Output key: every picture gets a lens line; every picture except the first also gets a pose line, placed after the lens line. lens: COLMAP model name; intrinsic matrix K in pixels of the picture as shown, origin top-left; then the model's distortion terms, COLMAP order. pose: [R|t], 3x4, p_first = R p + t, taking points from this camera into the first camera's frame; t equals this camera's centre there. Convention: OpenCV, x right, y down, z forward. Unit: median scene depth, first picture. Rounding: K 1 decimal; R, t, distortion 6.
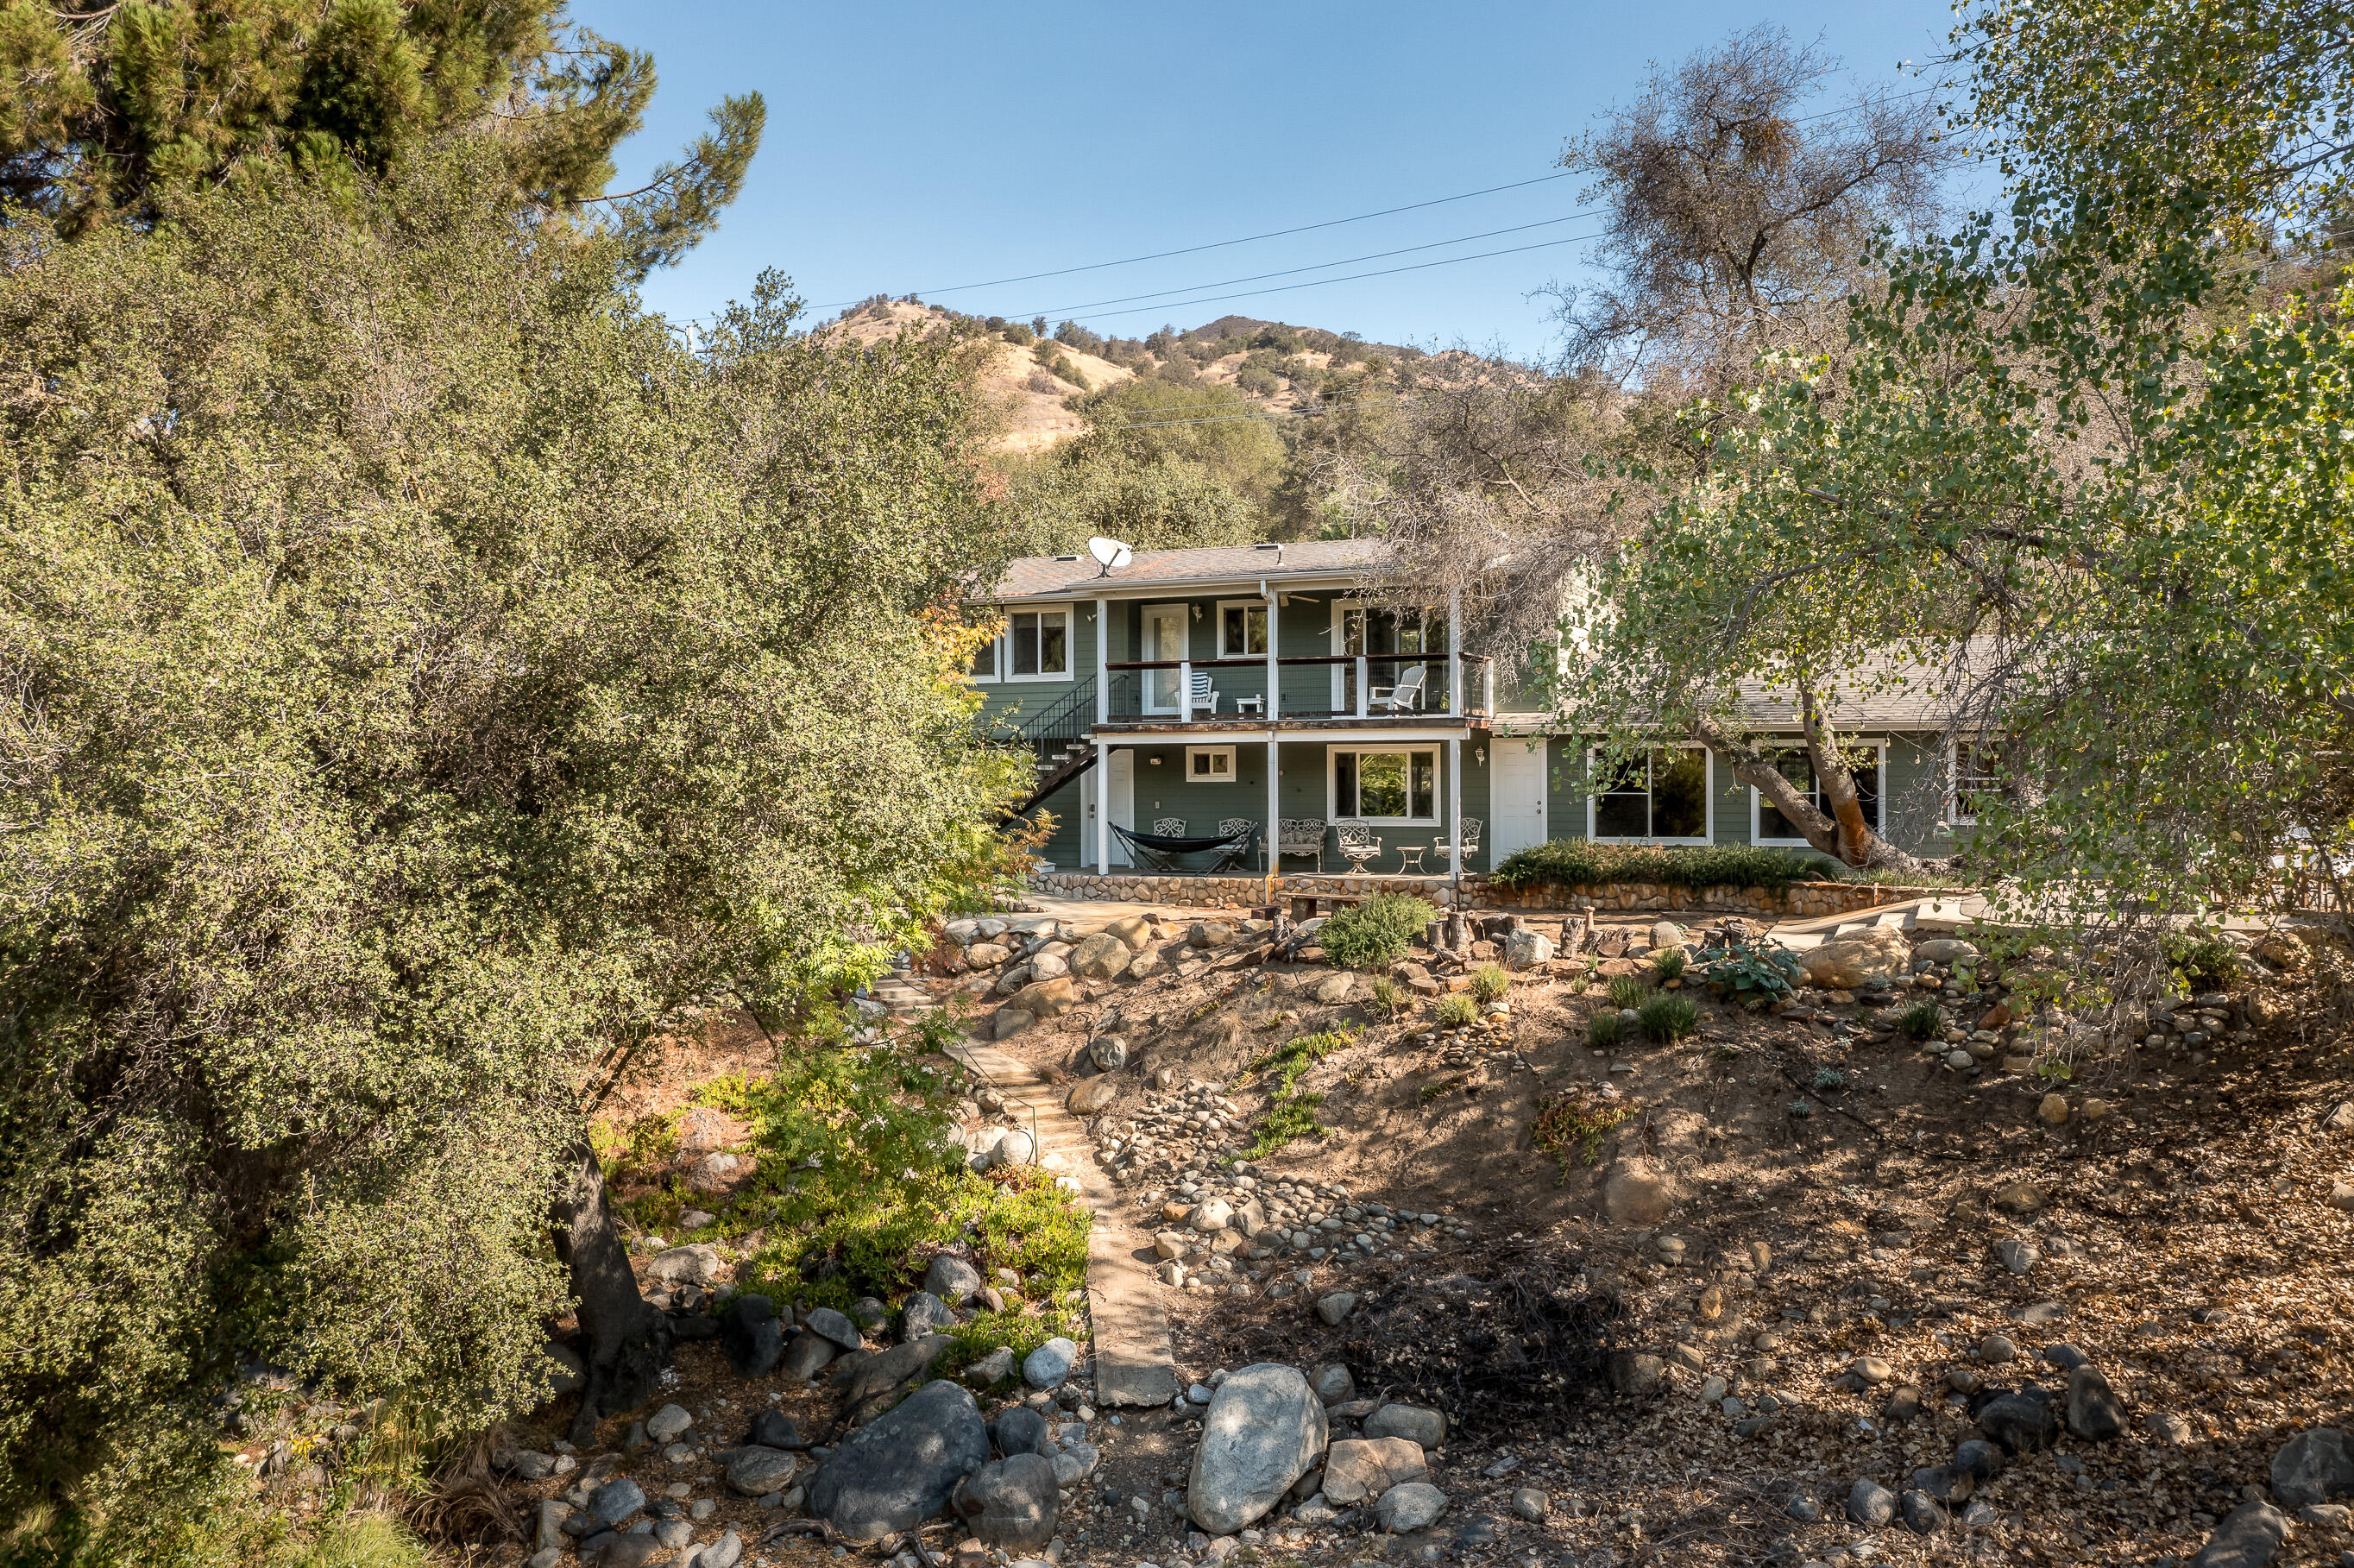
lens RADIAL K [[1864.2, 0, 1177.0], [0, 1864.2, 784.0], [0, 0, 1]] dist [-0.021499, -0.000515]
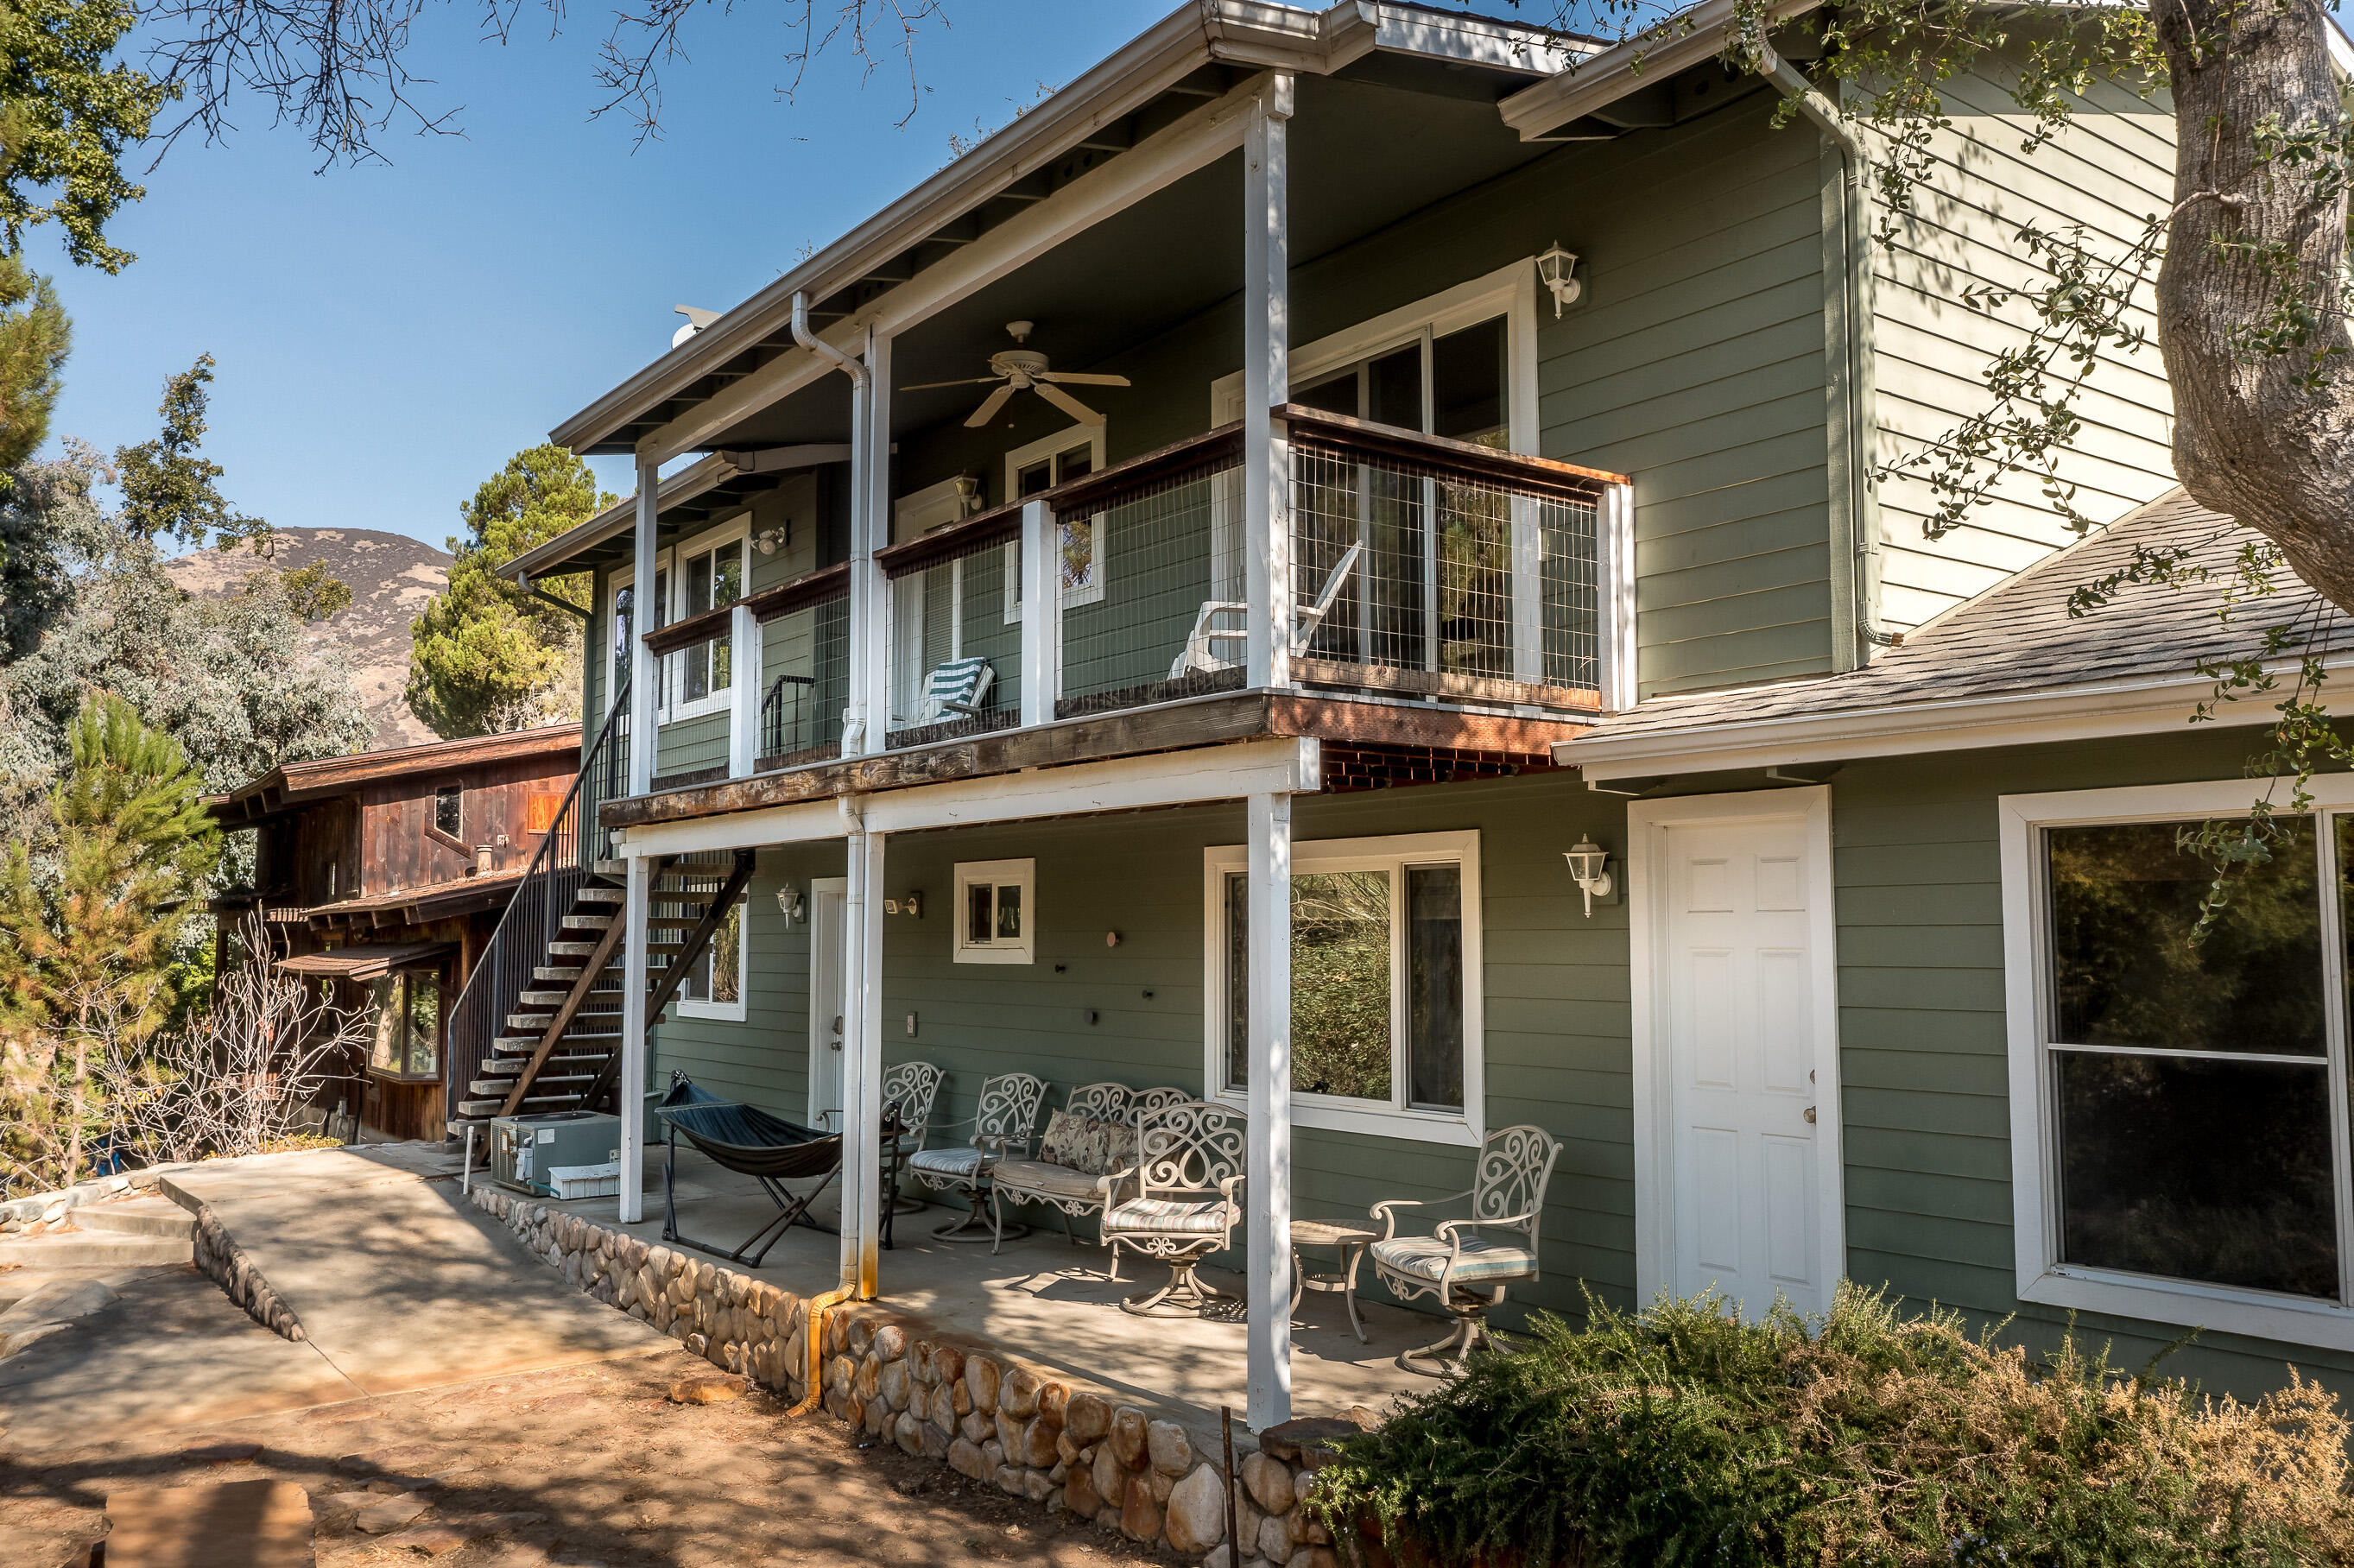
lens RADIAL K [[1859.8, 0, 1177.0], [0, 1859.8, 784.0], [0, 0, 1]] dist [-0.002452, 0.003378]
pose [[0.861805, -0.037263, -0.505870, 0.282868], [-0.008123, 0.996156, -0.087217, -0.005780], [0.507175, 0.079273, 0.858189, 0.891302]]
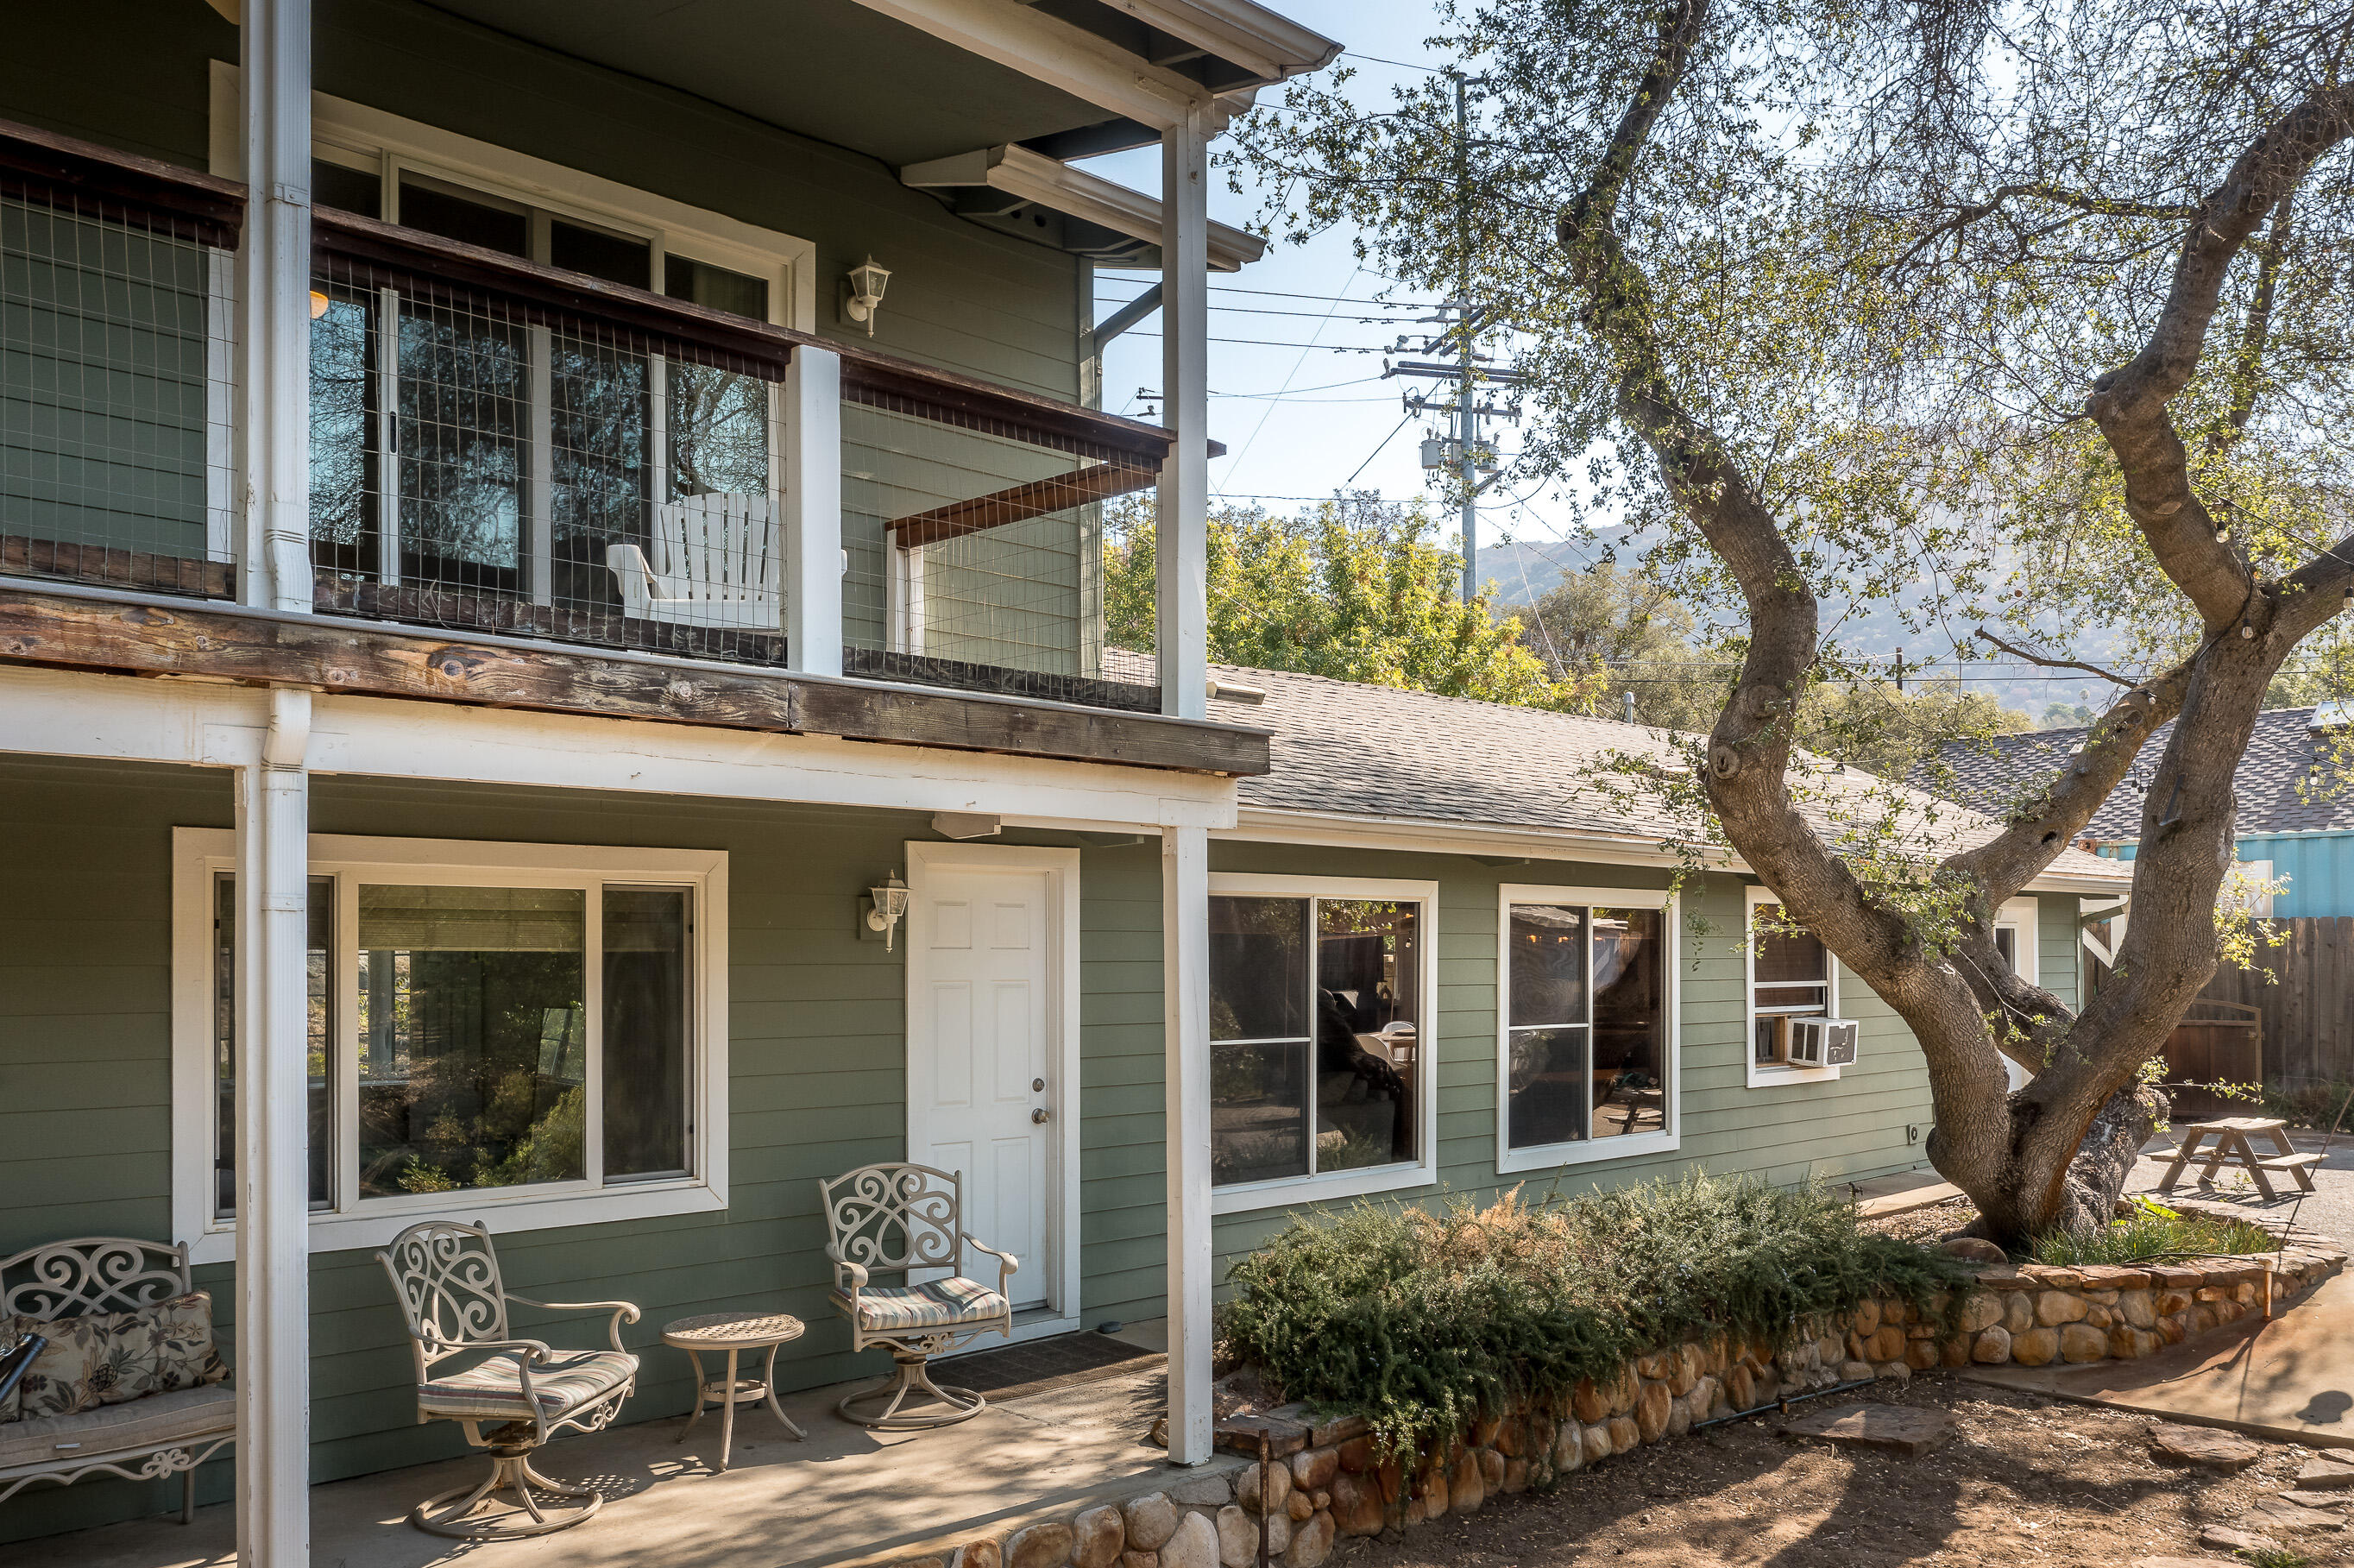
lens RADIAL K [[1789.8, 0, 1175.3], [0, 1789.8, 813.1], [0, 0, 1]] dist [-0.030619, 0.000628]
pose [[0.410120, 0.078913, 0.908611, -0.053046], [0.009577, 0.995822, -0.090809, -0.006632], [-0.911981, 0.045944, 0.407651, 1.017045]]
